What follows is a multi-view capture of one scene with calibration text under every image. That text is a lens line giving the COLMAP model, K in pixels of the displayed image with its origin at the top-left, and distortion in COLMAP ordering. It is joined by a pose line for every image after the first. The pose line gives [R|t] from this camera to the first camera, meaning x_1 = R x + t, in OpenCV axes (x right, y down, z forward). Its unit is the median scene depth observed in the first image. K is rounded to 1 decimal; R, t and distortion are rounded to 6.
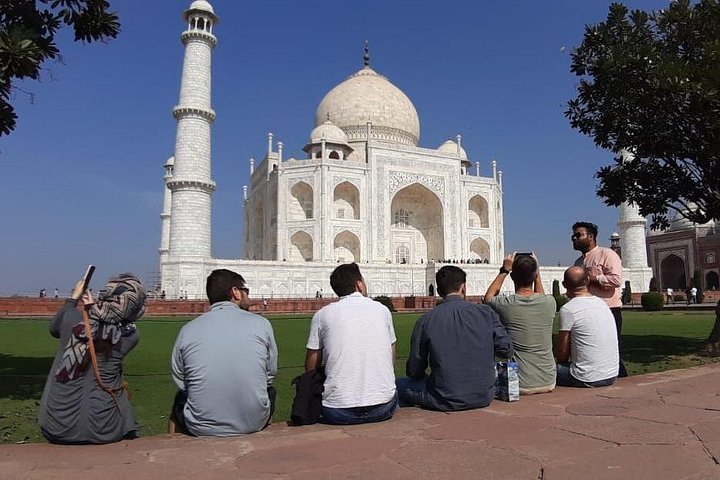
lens RADIAL K [[441.5, 0, 386.1], [0, 441.5, 241.6], [0, 0, 1]] dist [0.002136, -0.000437]
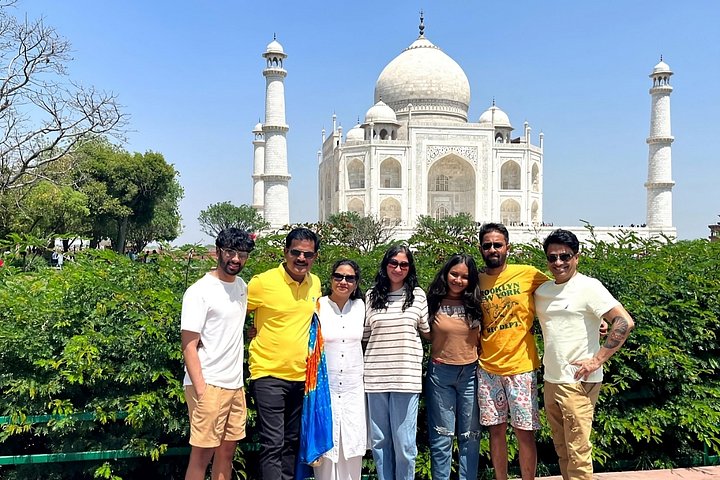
lens RADIAL K [[503.3, 0, 358.4], [0, 503.3, 255.8], [0, 0, 1]] dist [-0.002289, -0.001721]
pose [[0.964579, 0.014069, -0.263420, 0.184500], [0.025071, 0.989167, 0.144637, -0.062890], [0.262602, -0.146118, 0.953777, -0.386799]]
